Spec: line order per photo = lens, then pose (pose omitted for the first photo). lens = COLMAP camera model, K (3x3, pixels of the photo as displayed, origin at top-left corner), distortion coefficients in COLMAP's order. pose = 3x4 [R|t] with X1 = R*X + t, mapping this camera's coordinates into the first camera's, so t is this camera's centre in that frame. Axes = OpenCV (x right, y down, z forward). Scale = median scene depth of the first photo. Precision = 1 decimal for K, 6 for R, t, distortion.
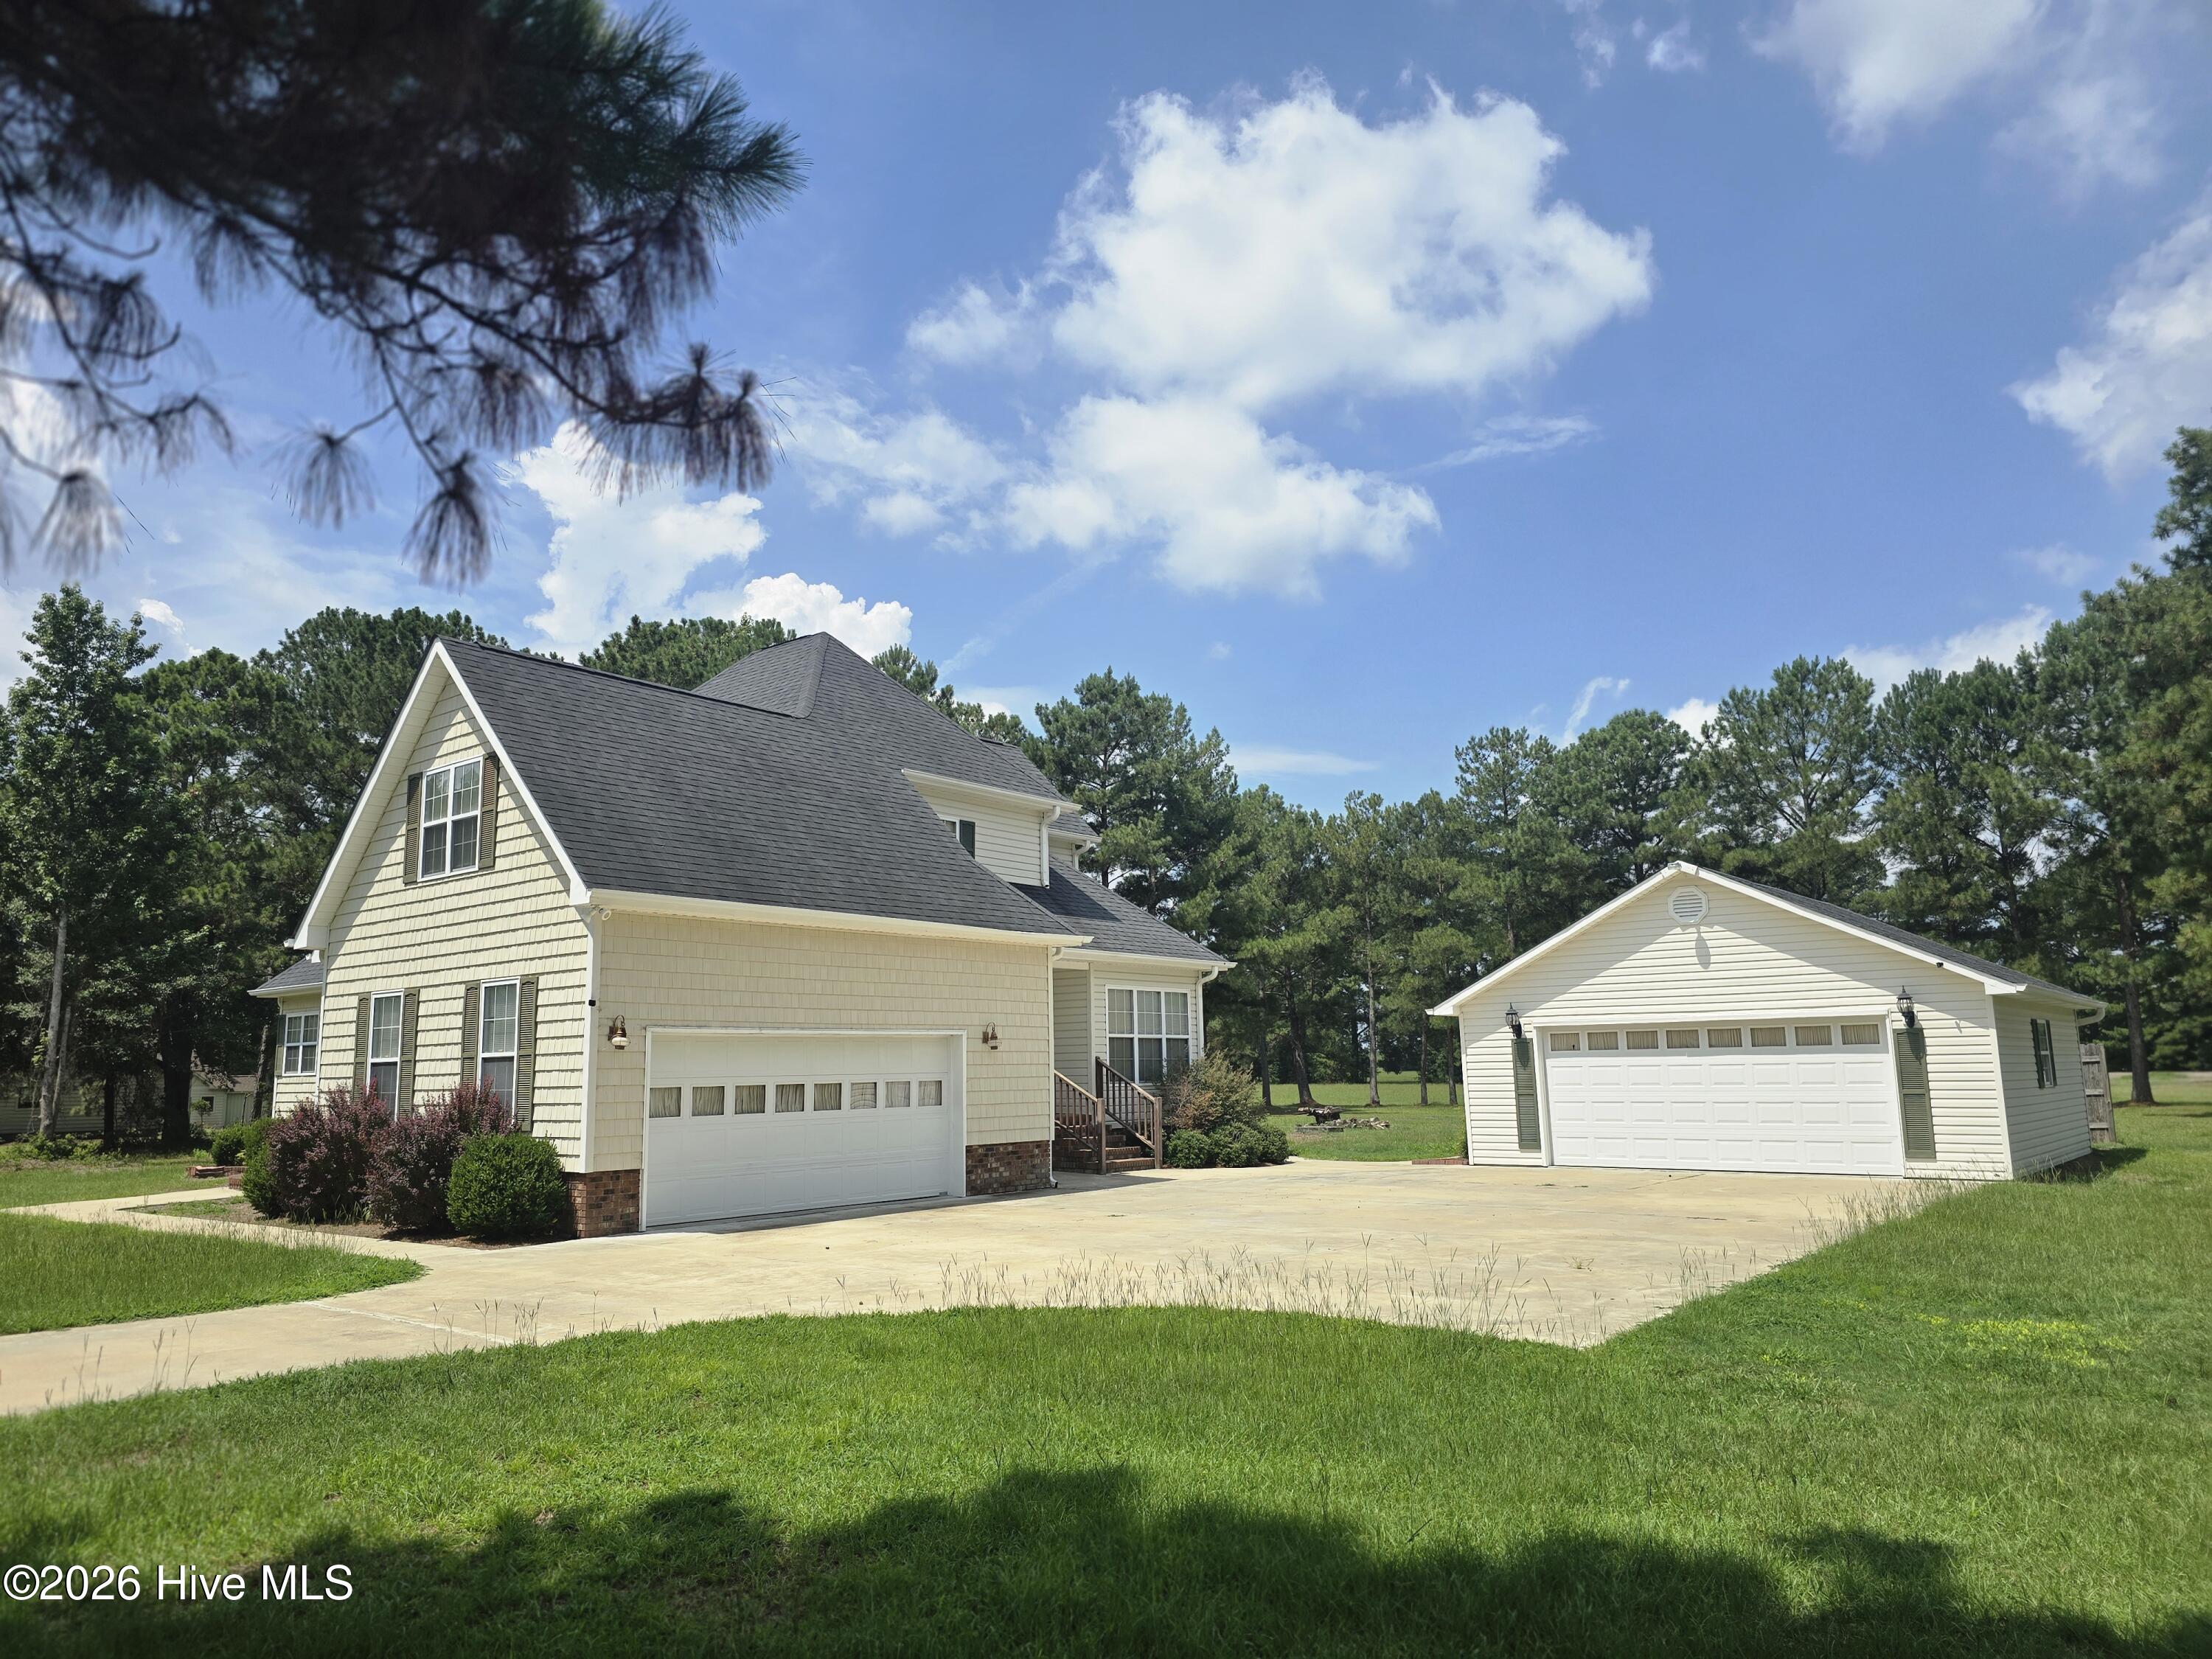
lens RADIAL K [[1576.4, 0, 1106.0], [0, 1576.4, 829.5], [0, 0, 1]] dist [0.100604, -0.192090]
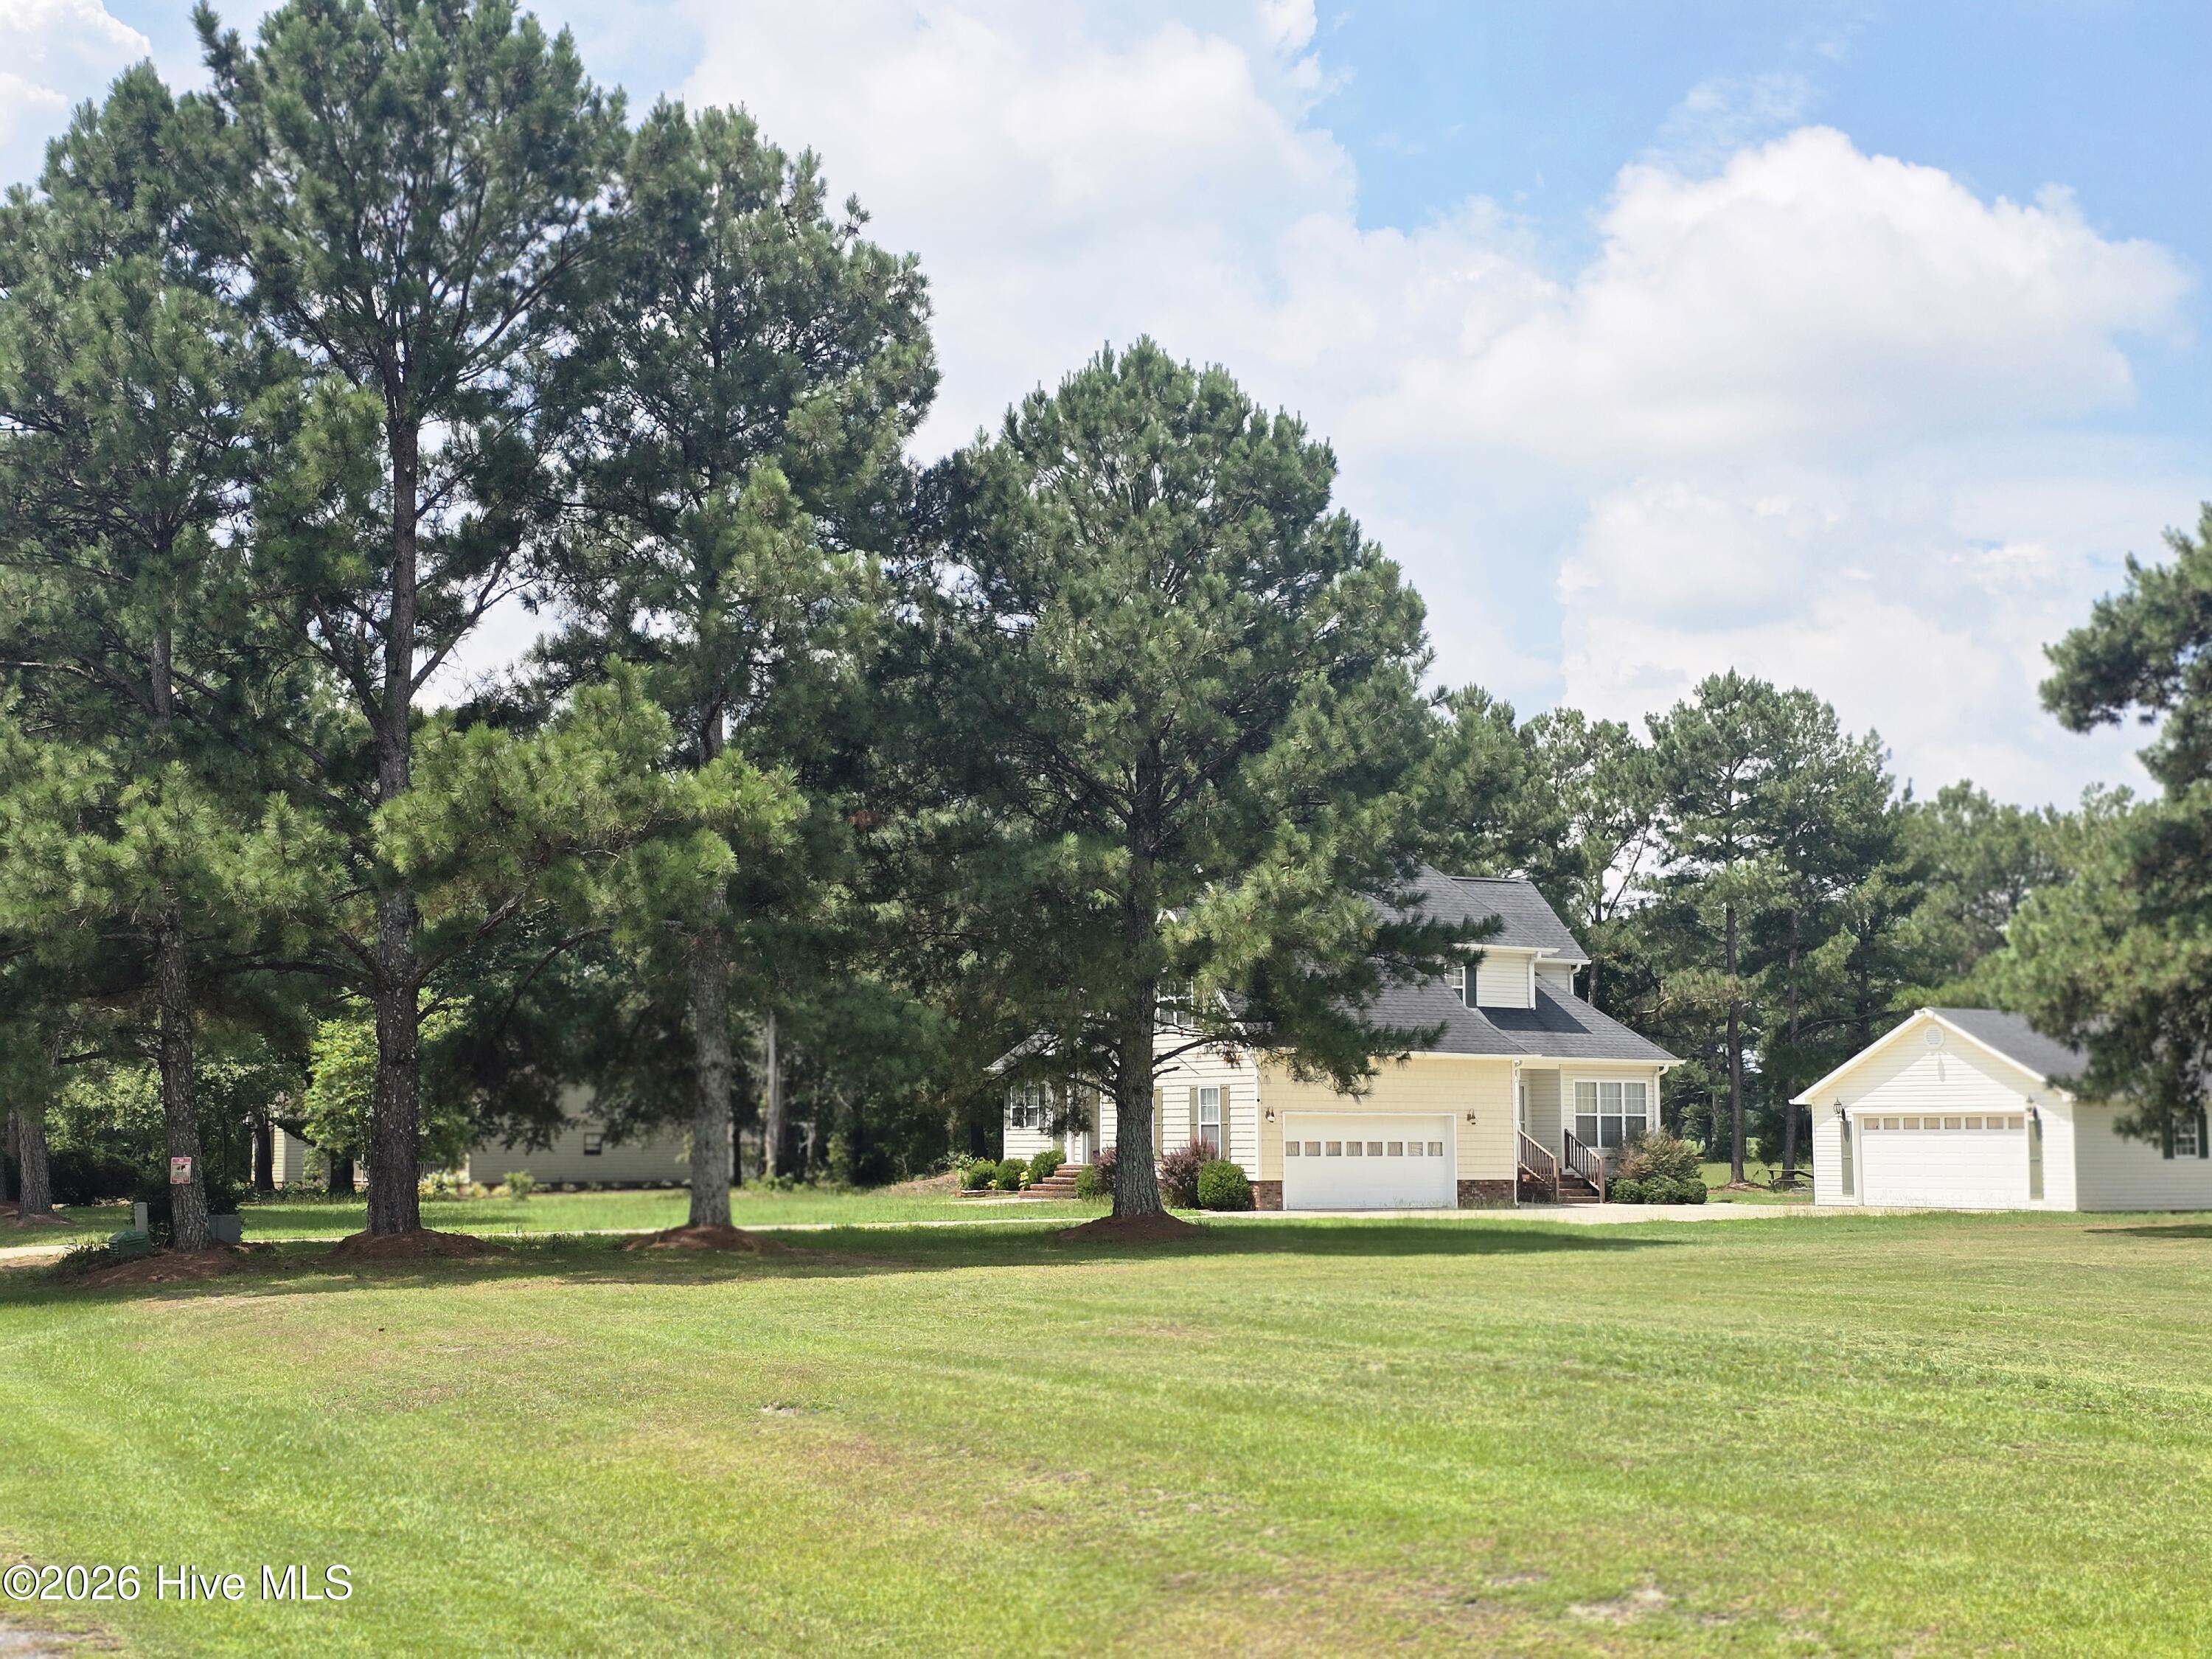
lens RADIAL K [[1576.4, 0, 1106.0], [0, 1576.4, 829.5], [0, 0, 1]] dist [0.100604, -0.192090]
pose [[0.933288, -0.052971, -0.355200, 0.179739], [0.040021, 0.998242, -0.043712, -0.116647], [0.356891, 0.026580, 0.933768, -0.733158]]
